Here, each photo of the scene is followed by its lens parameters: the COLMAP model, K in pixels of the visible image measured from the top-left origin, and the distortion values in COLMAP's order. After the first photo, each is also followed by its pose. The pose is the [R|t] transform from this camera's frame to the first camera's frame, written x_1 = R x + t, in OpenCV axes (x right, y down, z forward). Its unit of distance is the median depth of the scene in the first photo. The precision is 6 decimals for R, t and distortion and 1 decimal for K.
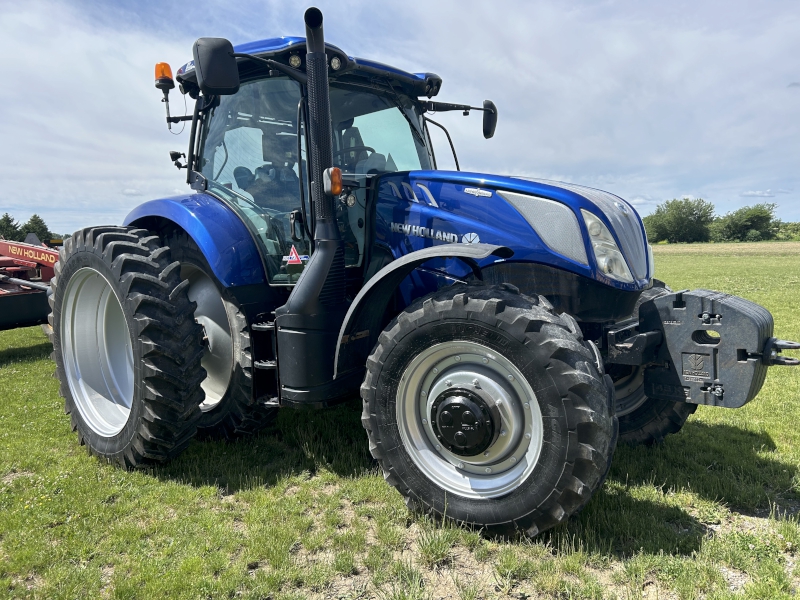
lens RADIAL K [[613.0, 0, 407.0], [0, 613.0, 296.2], [0, 0, 1]] dist [0.061892, -0.065663]
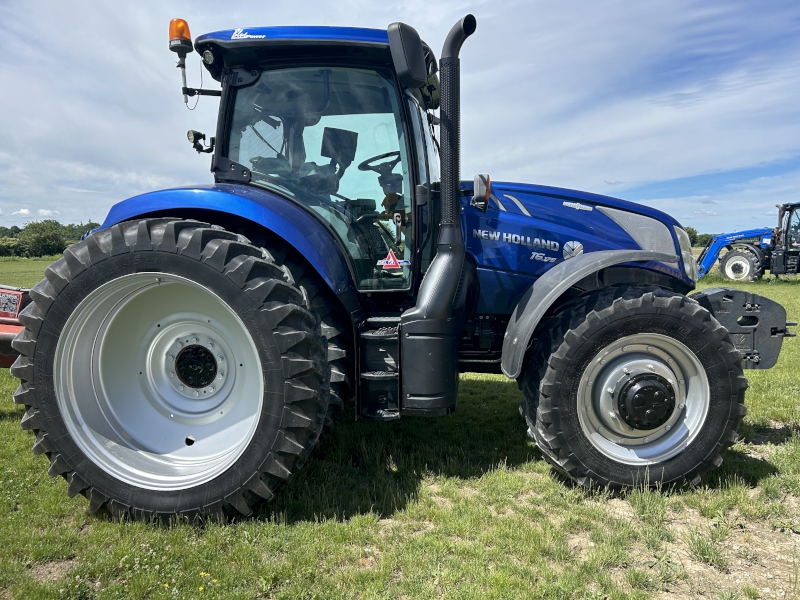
lens RADIAL K [[613.0, 0, 407.0], [0, 613.0, 296.2], [0, 0, 1]] dist [0.061892, -0.065663]
pose [[0.827807, -0.021577, 0.560598, -0.803348], [0.029465, 0.999553, -0.005037, -0.004347], [-0.560239, 0.020688, 0.828072, 0.226726]]
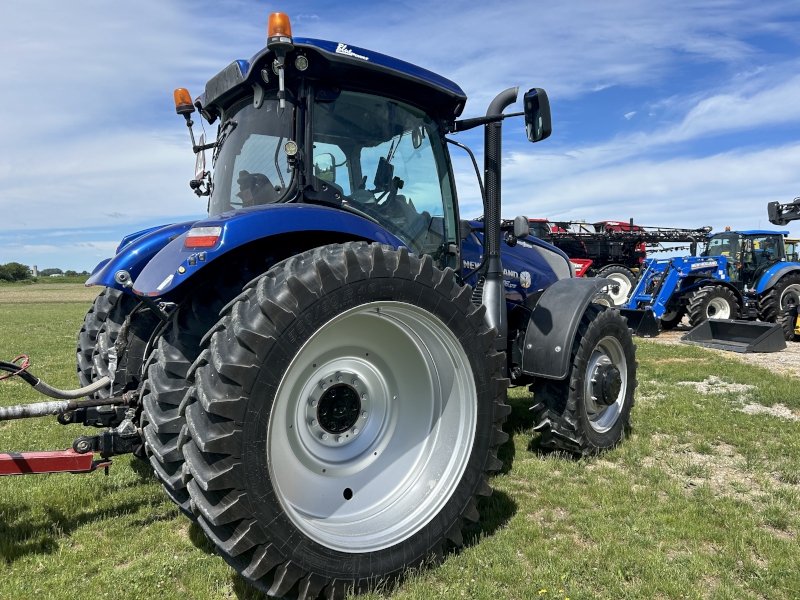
lens RADIAL K [[613.0, 0, 407.0], [0, 613.0, 296.2], [0, 0, 1]] dist [0.061892, -0.065663]
pose [[0.196090, -0.002714, 0.980582, -1.397674], [0.082799, 0.996471, -0.013799, -0.048238], [-0.977084, 0.083898, 0.195623, 1.001745]]
